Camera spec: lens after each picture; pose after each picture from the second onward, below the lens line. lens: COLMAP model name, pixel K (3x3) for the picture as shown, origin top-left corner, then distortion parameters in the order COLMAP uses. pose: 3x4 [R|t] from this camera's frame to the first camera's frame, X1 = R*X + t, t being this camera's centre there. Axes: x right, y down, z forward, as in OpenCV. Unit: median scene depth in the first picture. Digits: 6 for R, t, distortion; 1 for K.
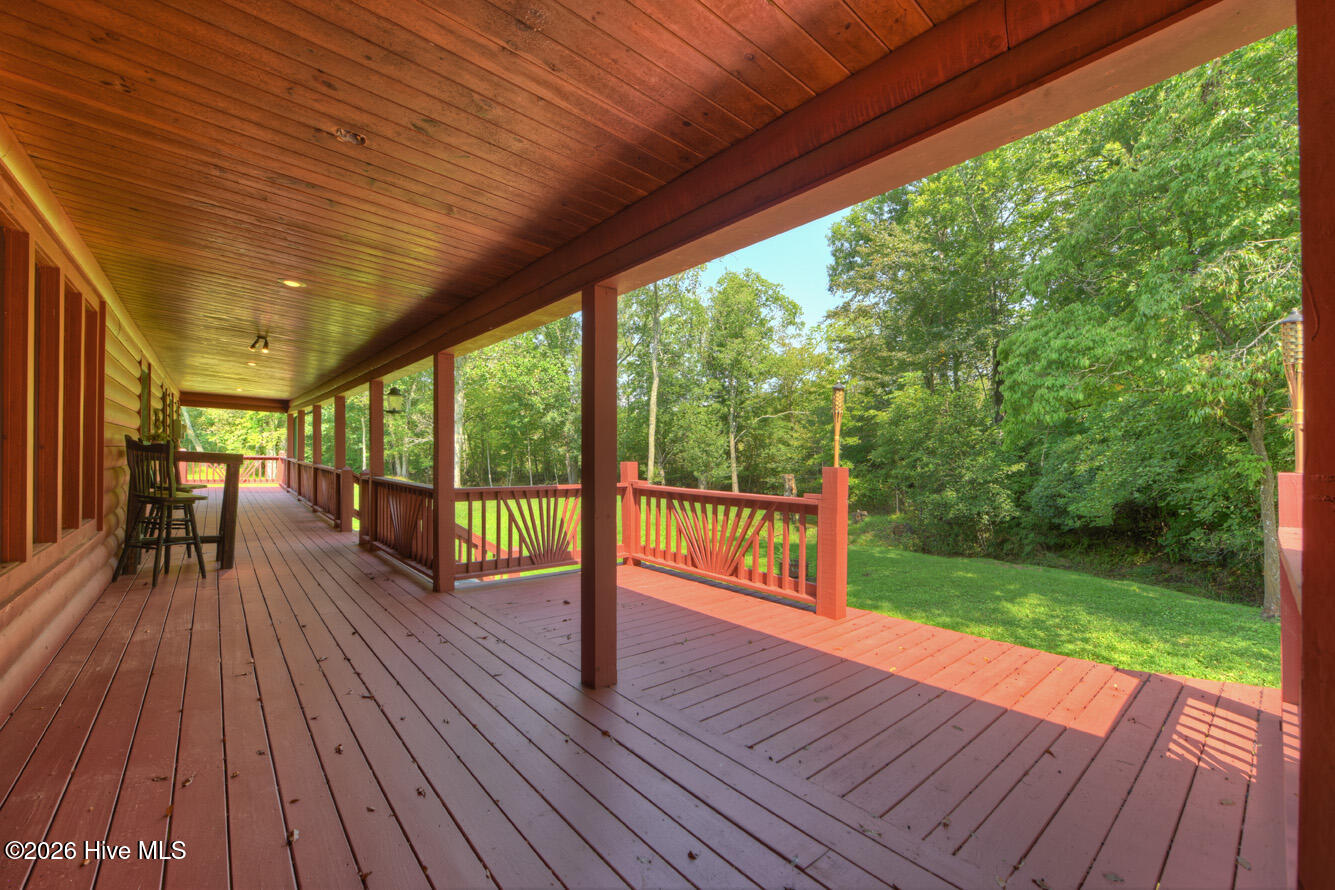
lens RADIAL K [[537.6, 0, 668.4], [0, 537.6, 452.1], [0, 0, 1]] dist [-0.031703, -0.000507]
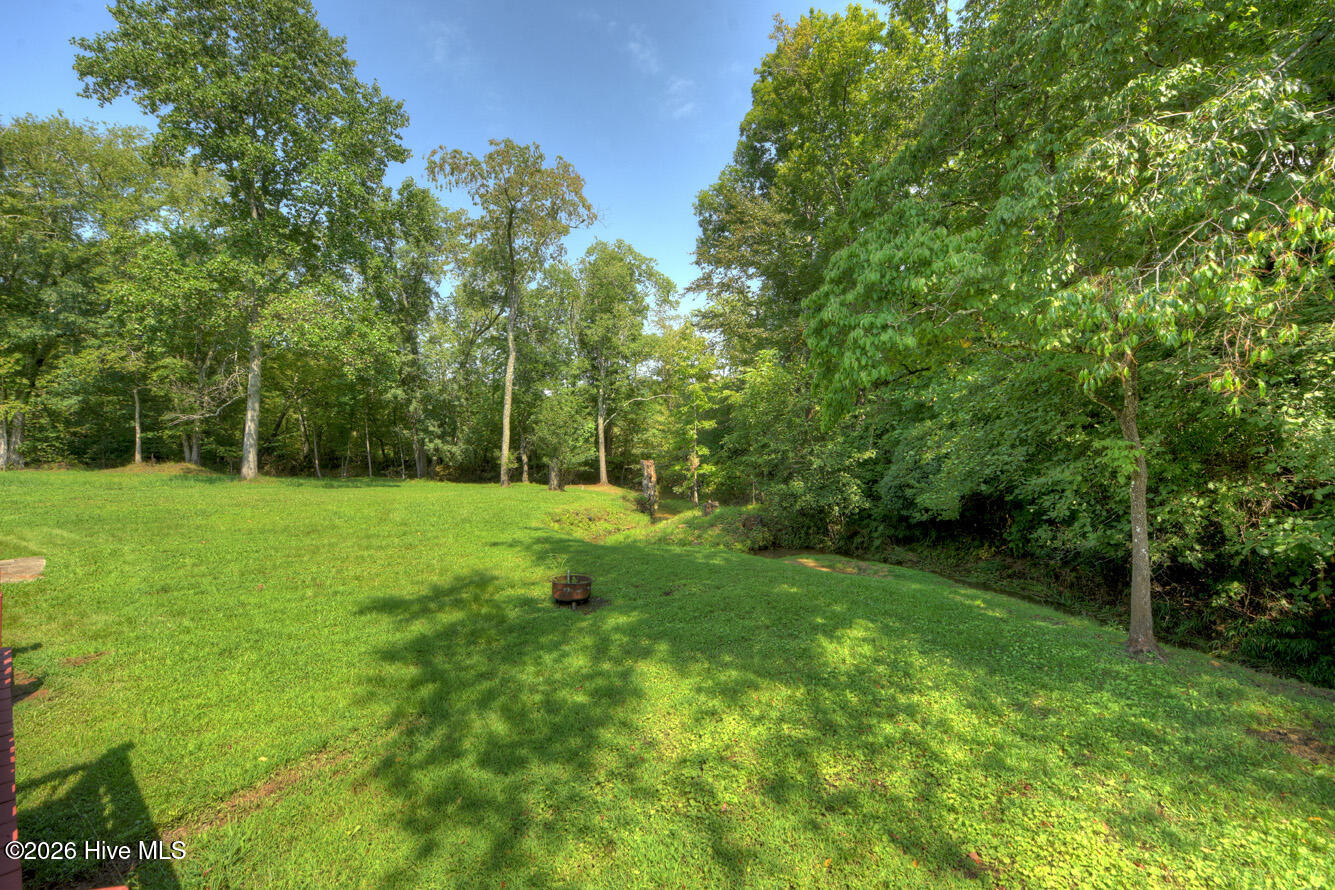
lens RADIAL K [[537.6, 0, 668.4], [0, 537.6, 452.1], [0, 0, 1]] dist [-0.031703, -0.000507]
pose [[0.980964, 0.006579, 0.194076, 0.132920], [-0.011807, 0.999598, 0.025793, 0.004371], [-0.193828, -0.027594, 0.980647, 0.151206]]
